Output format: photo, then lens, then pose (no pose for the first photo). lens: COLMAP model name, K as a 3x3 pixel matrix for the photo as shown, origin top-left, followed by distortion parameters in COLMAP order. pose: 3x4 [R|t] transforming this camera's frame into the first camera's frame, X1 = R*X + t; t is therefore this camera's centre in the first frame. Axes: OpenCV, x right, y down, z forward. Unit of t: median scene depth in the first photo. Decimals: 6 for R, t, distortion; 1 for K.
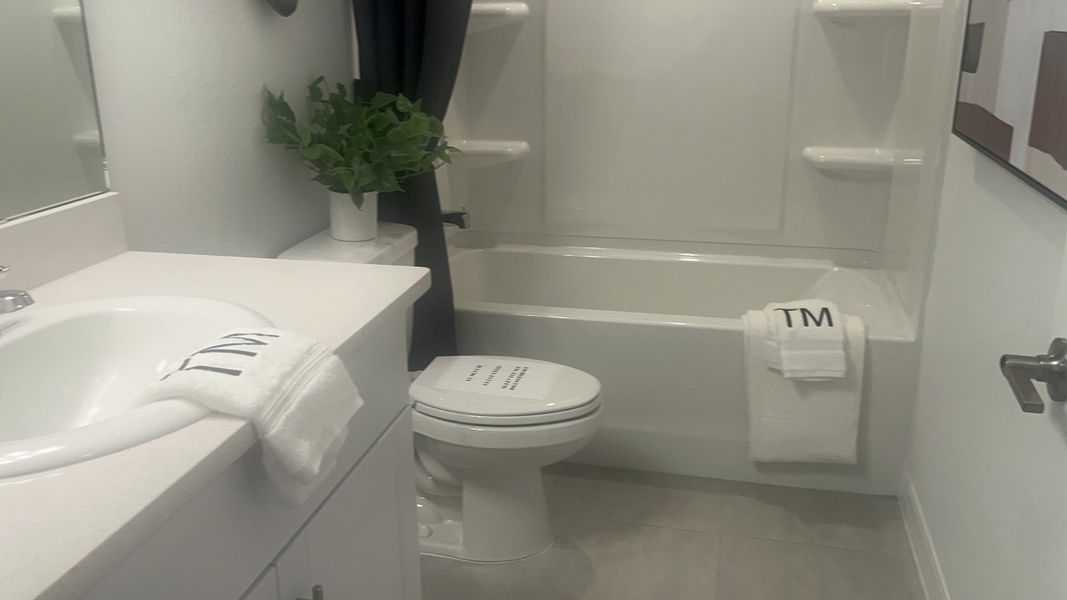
lens RADIAL K [[959.7, 0, 533.5], [0, 959.7, 300.0], [0, 0, 1]] dist [0.101131, -0.006877]
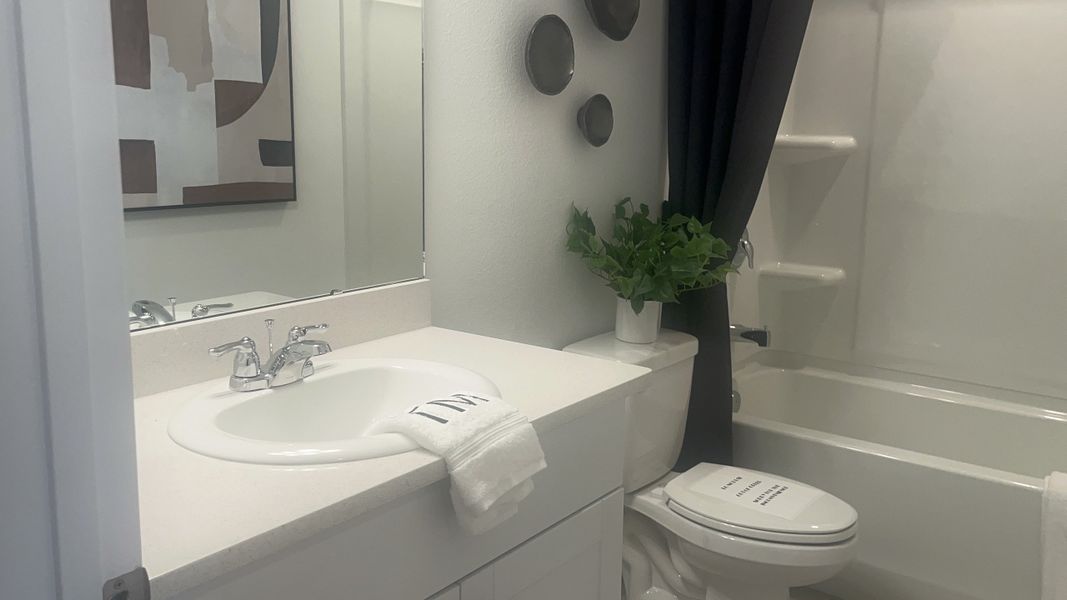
lens RADIAL K [[959.7, 0, 533.5], [0, 959.7, 300.0], [0, 0, 1]] dist [0.101131, -0.006877]
pose [[0.924532, 0.101461, -0.367350, 0.114347], [-0.143396, 0.985687, -0.088649, 0.005066], [0.353098, 0.134635, 0.925848, -0.076813]]
